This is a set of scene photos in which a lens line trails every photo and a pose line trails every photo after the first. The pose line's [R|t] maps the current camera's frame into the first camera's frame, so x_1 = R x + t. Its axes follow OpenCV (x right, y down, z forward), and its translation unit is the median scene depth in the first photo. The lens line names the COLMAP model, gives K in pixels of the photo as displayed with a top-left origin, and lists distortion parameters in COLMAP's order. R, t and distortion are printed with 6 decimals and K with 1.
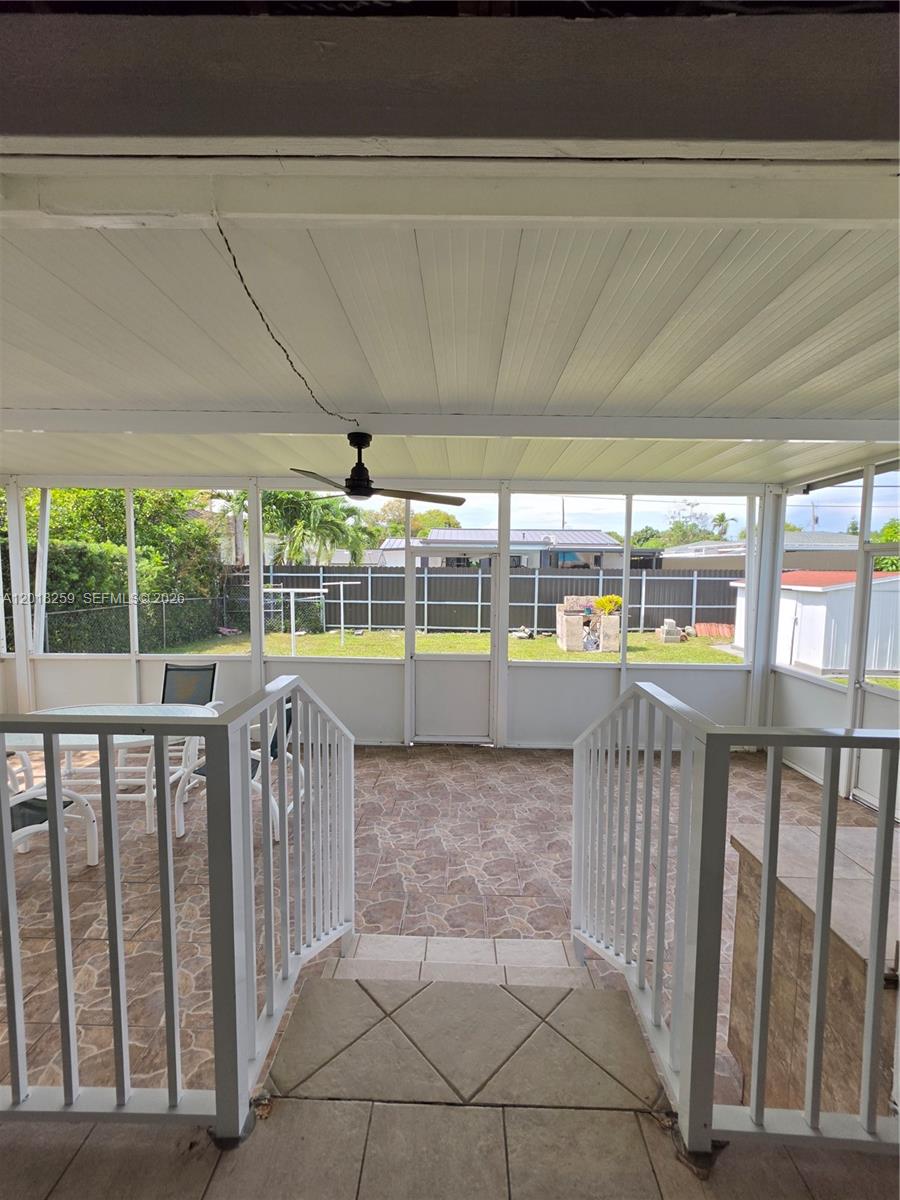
lens RADIAL K [[480.1, 0, 453.9], [0, 480.1, 605.7], [0, 0, 1]] dist [-0.001569, -0.001113]
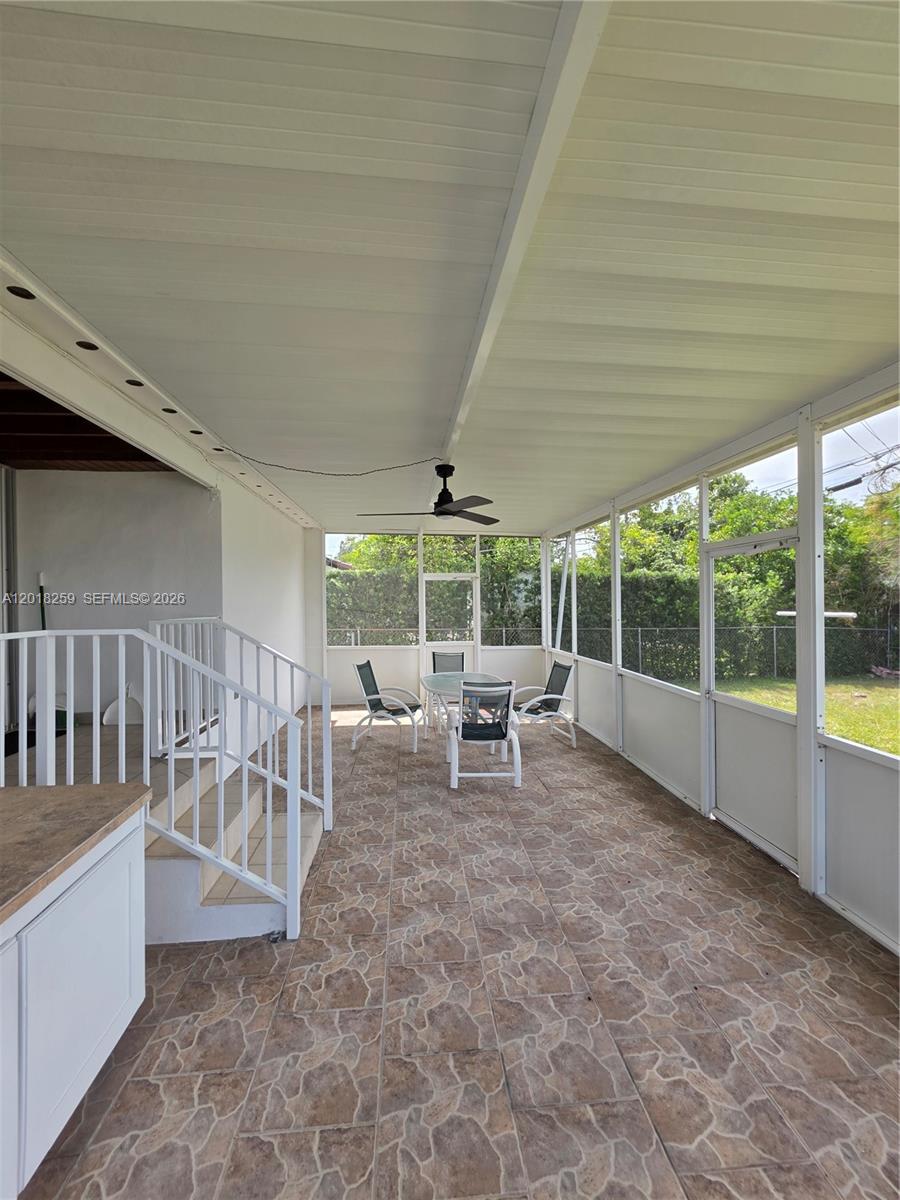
lens RADIAL K [[480.1, 0, 451.0], [0, 480.1, 601.0], [0, 0, 1]] dist [-0.001569, -0.001113]
pose [[0.117123, -0.012666, -0.993037, 0.711324], [-0.068317, 0.997447, -0.020780, 0.006695], [0.990765, 0.070275, 0.115958, 0.614502]]
